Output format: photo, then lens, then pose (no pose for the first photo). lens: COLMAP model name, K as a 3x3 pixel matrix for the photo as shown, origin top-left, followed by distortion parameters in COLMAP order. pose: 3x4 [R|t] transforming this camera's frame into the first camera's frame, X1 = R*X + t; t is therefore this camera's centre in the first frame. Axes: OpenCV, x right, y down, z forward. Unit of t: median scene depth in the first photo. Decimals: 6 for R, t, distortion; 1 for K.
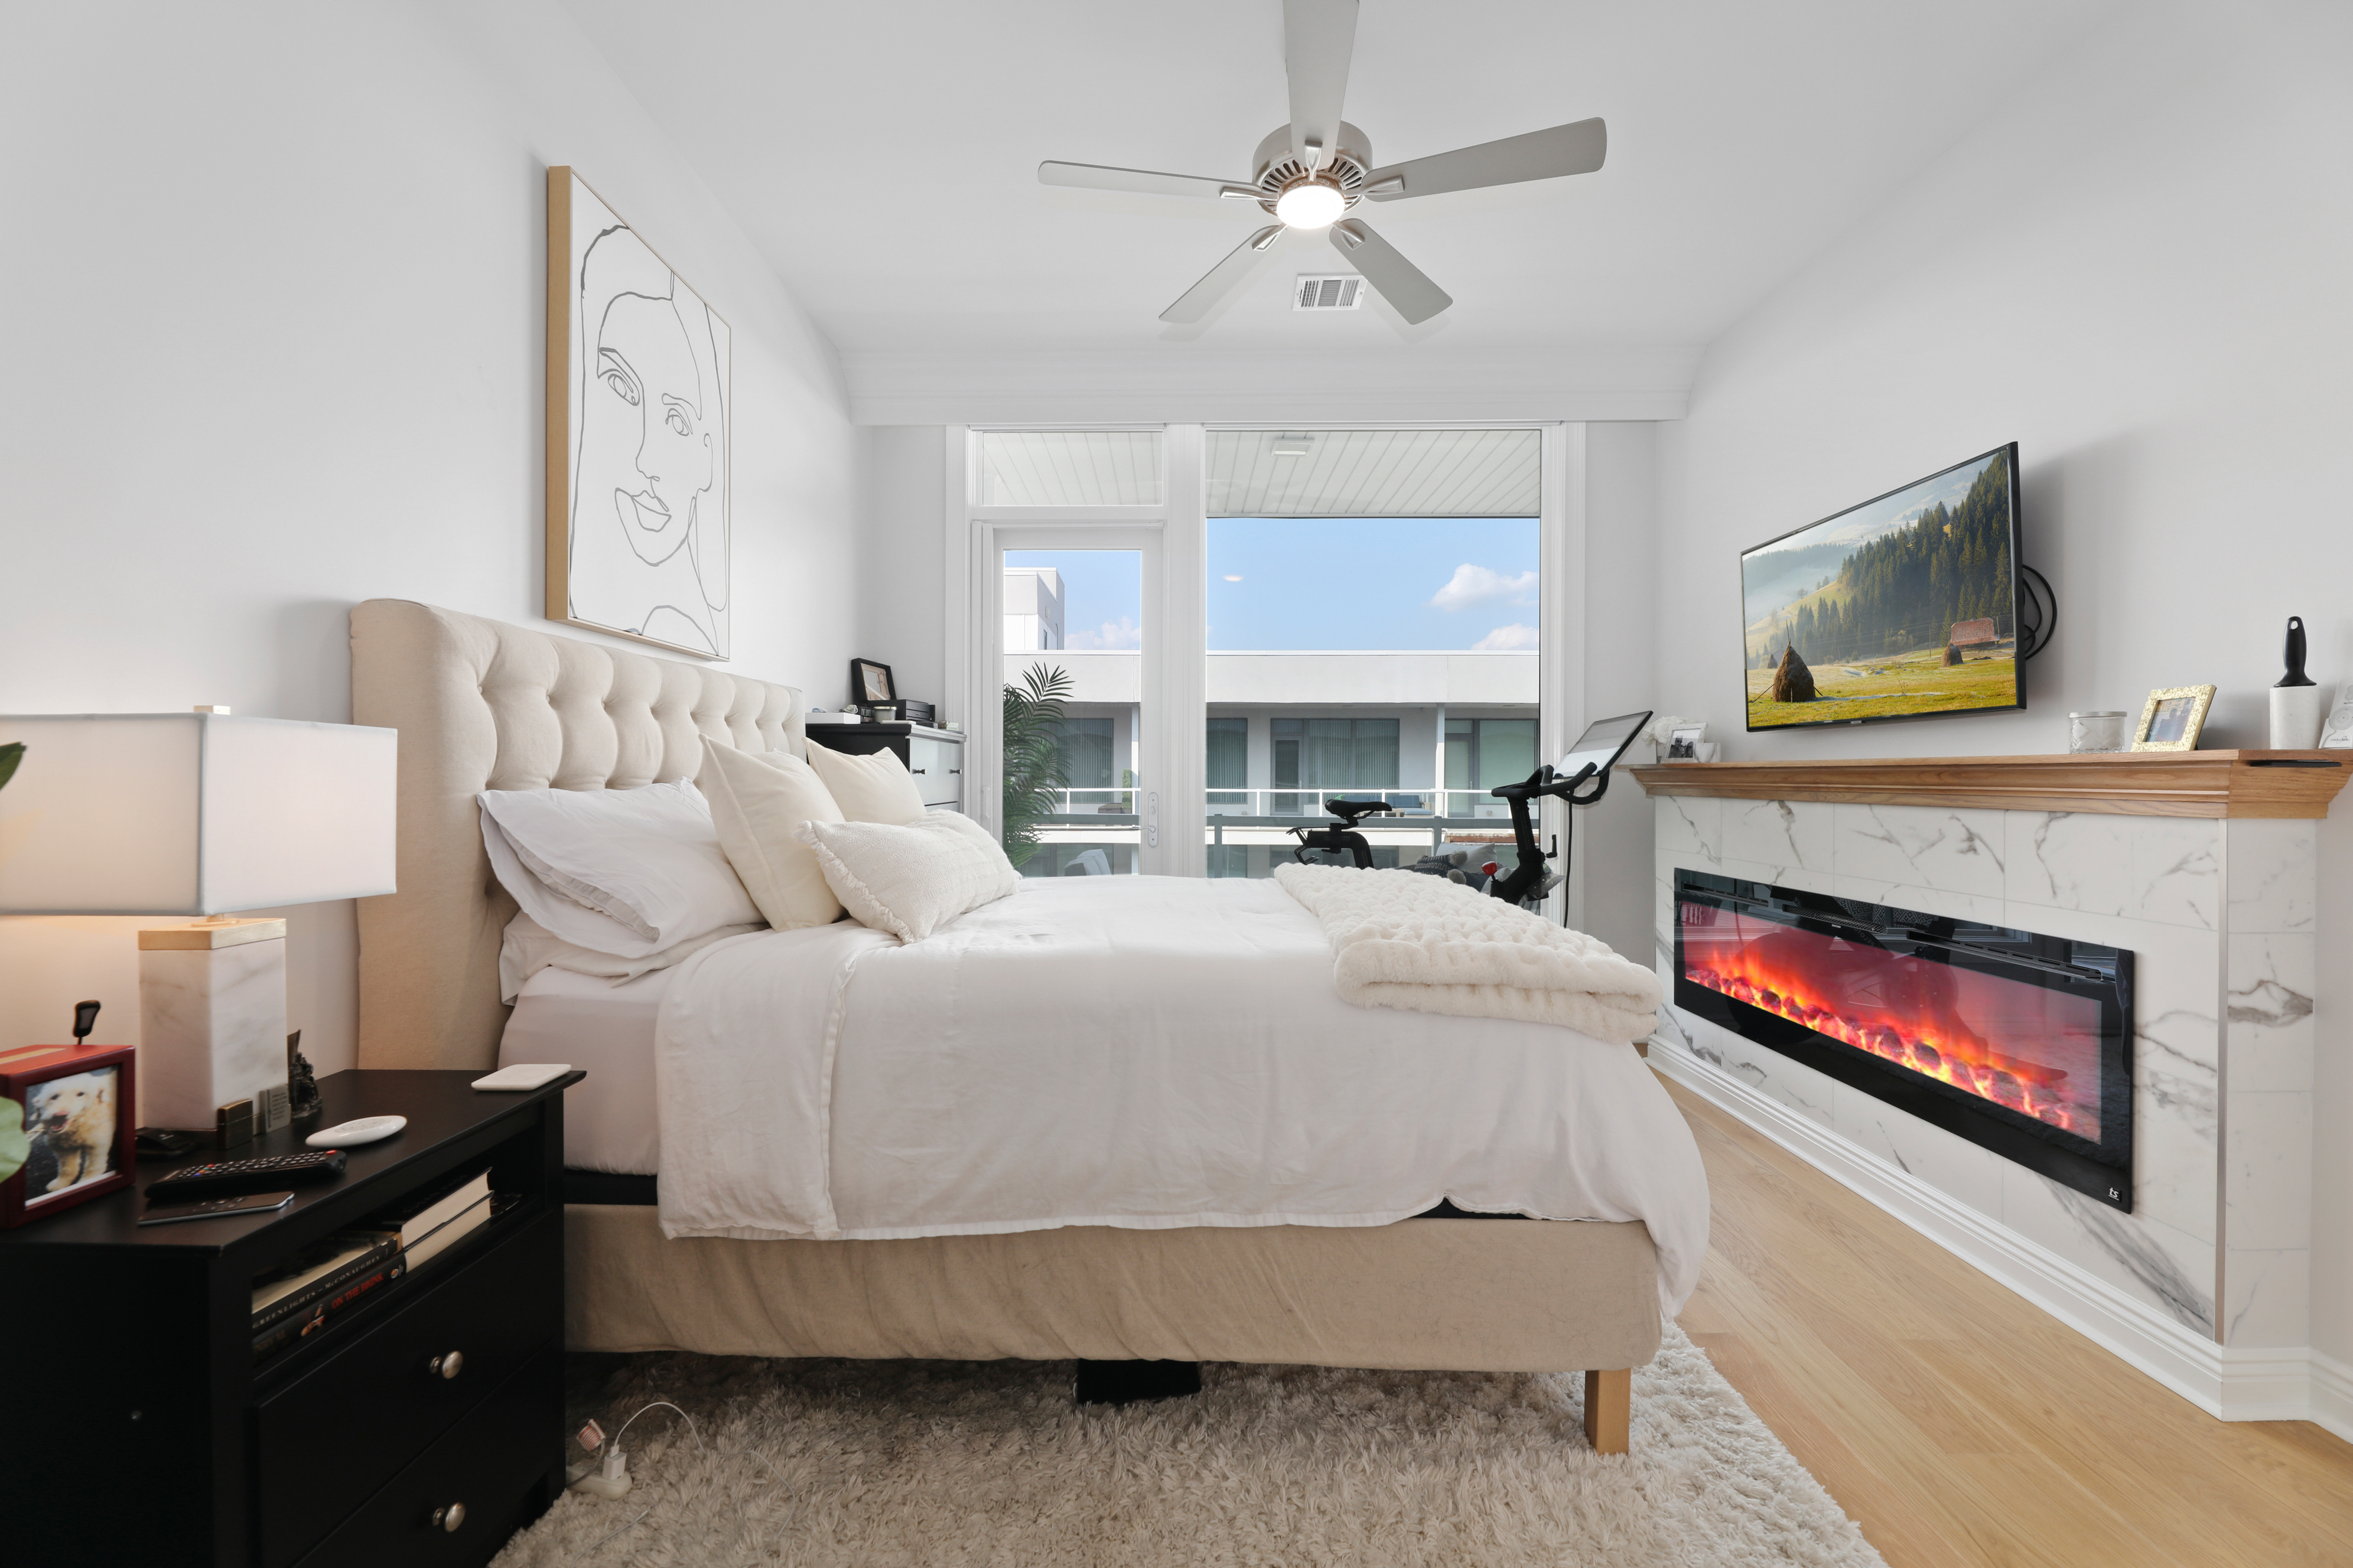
lens RADIAL K [[934.3, 0, 1176.5], [0, 934.3, 784.0], [0, 0, 1]] dist [0.000931, -0.000220]
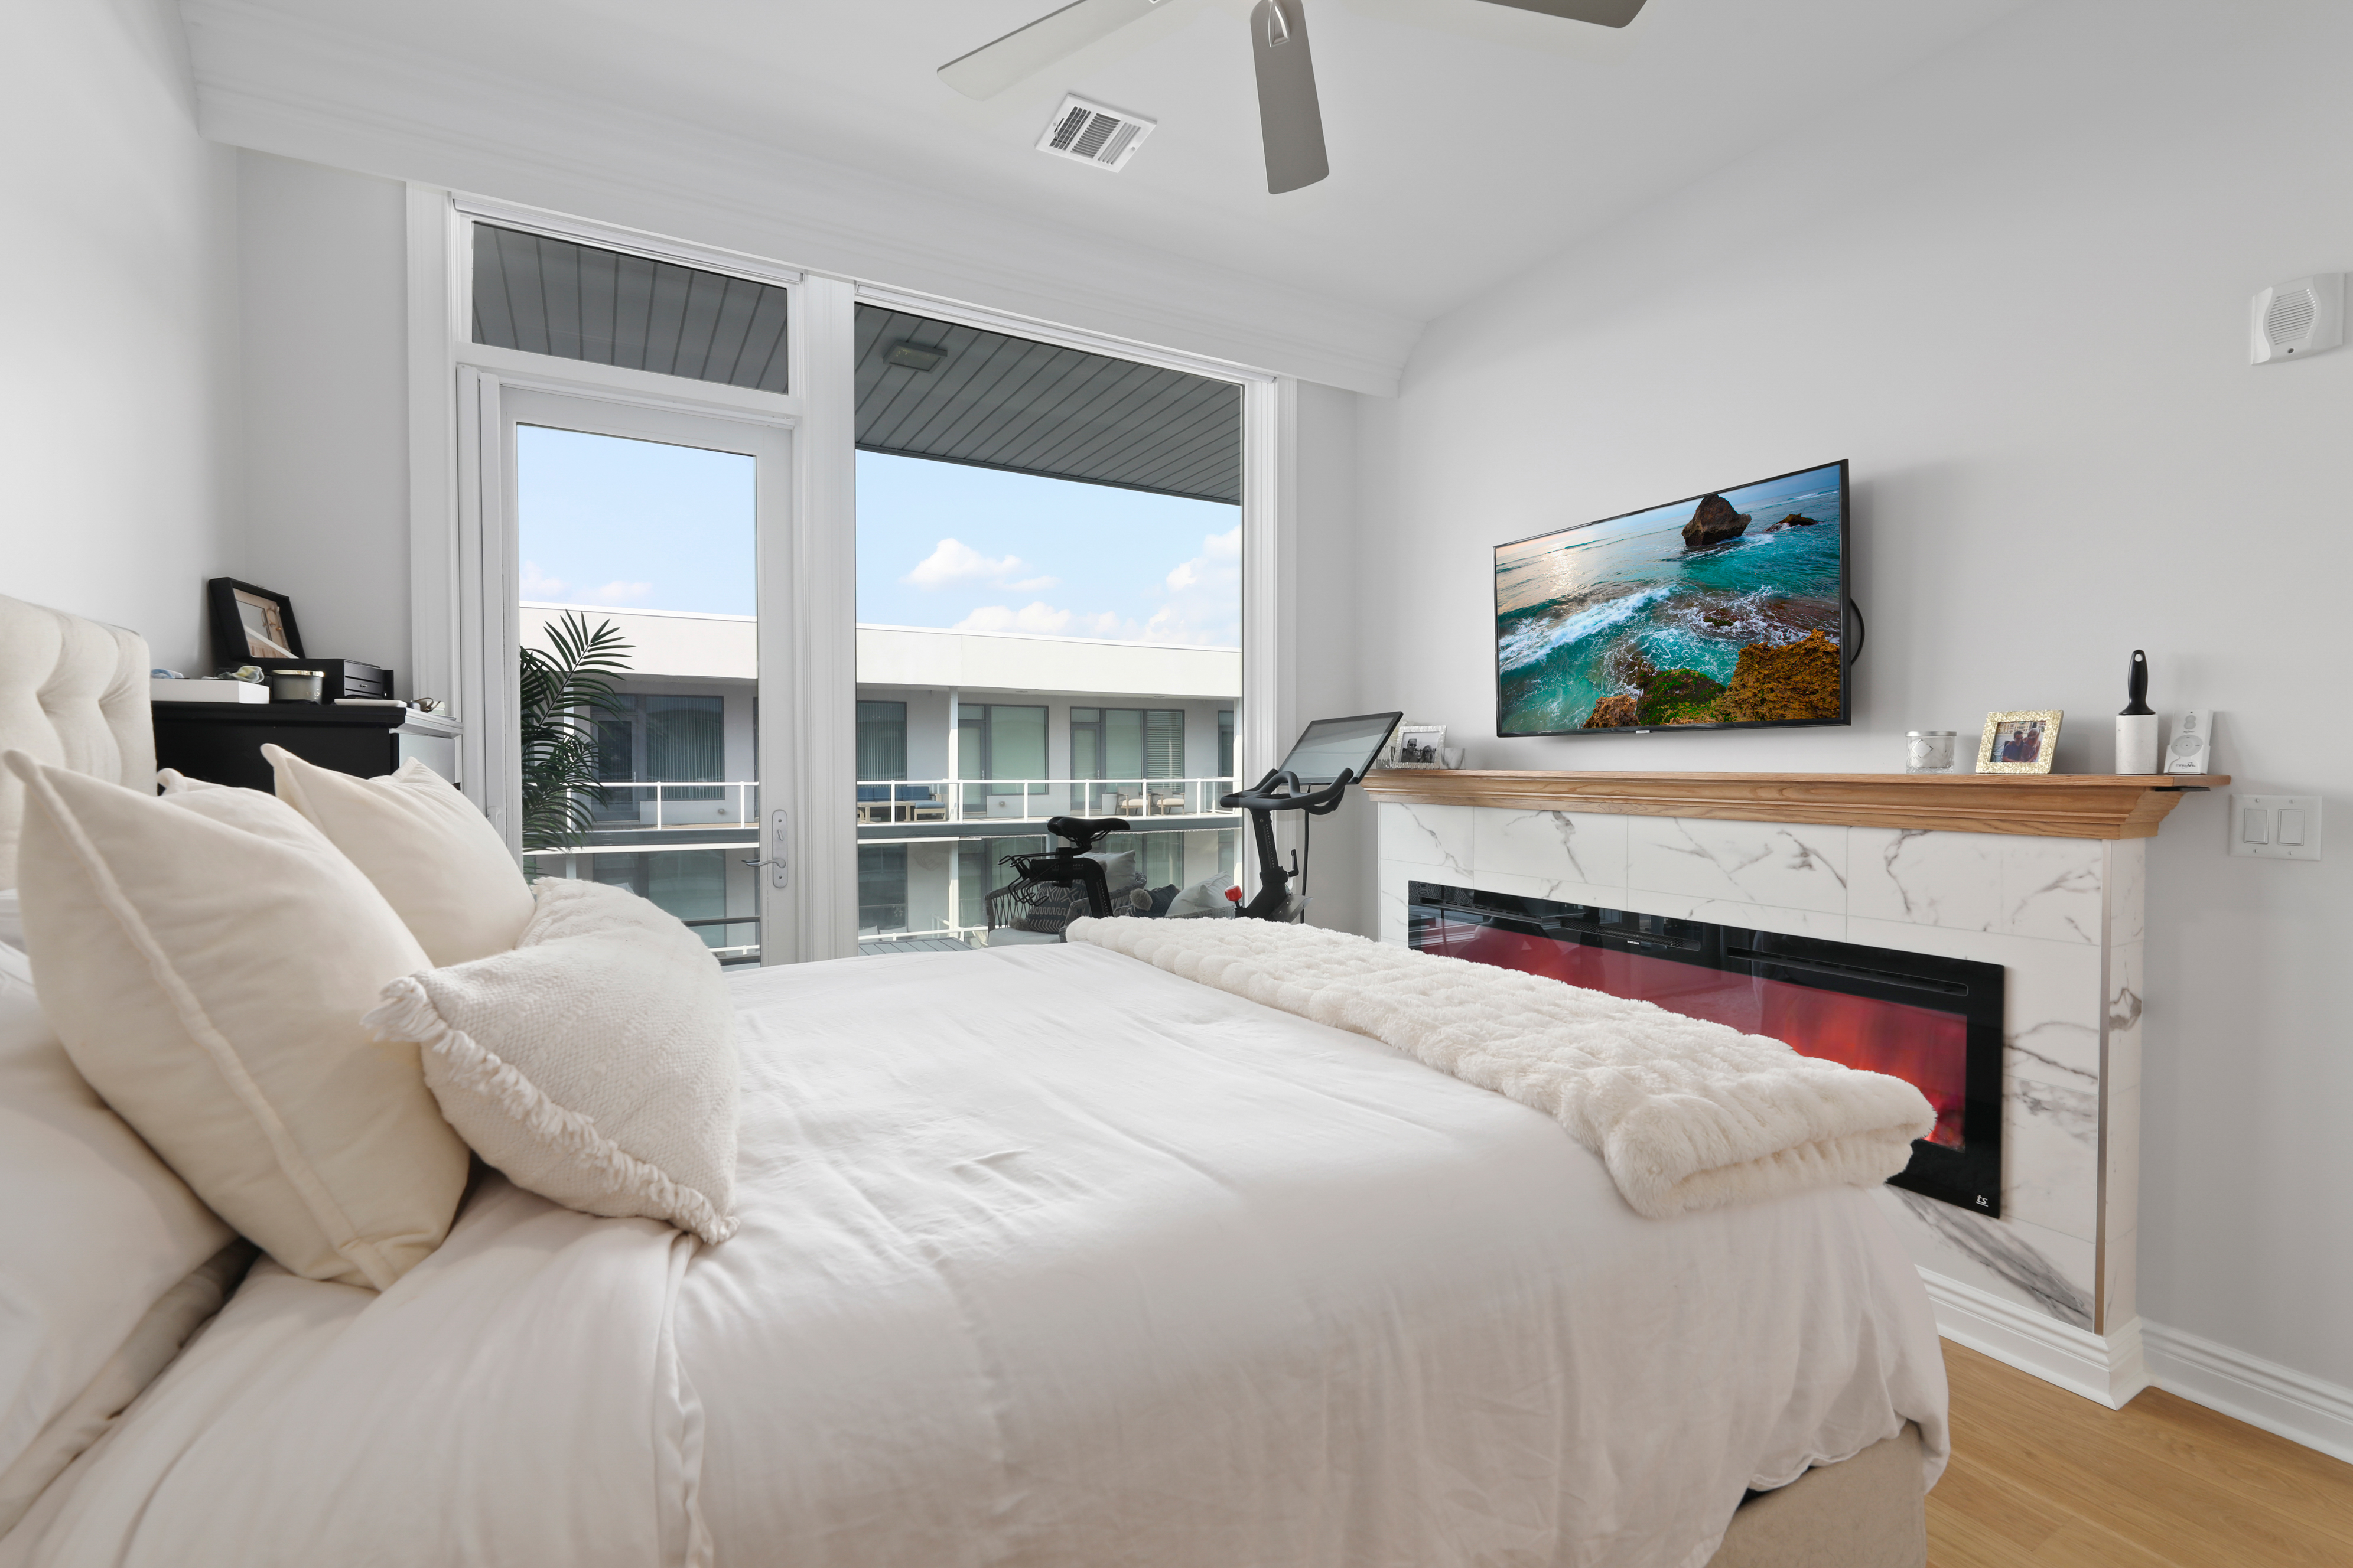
lens RADIAL K [[1004.9, 0, 1167.6], [0, 1004.9, 786.7], [0, 0, 1]] dist [-0.000441, -0.000144]
pose [[0.871884, -0.013876, 0.489515, -0.298917], [0.006593, 0.999841, 0.016598, -0.040230], [-0.489667, -0.011244, 0.871837, 0.450699]]
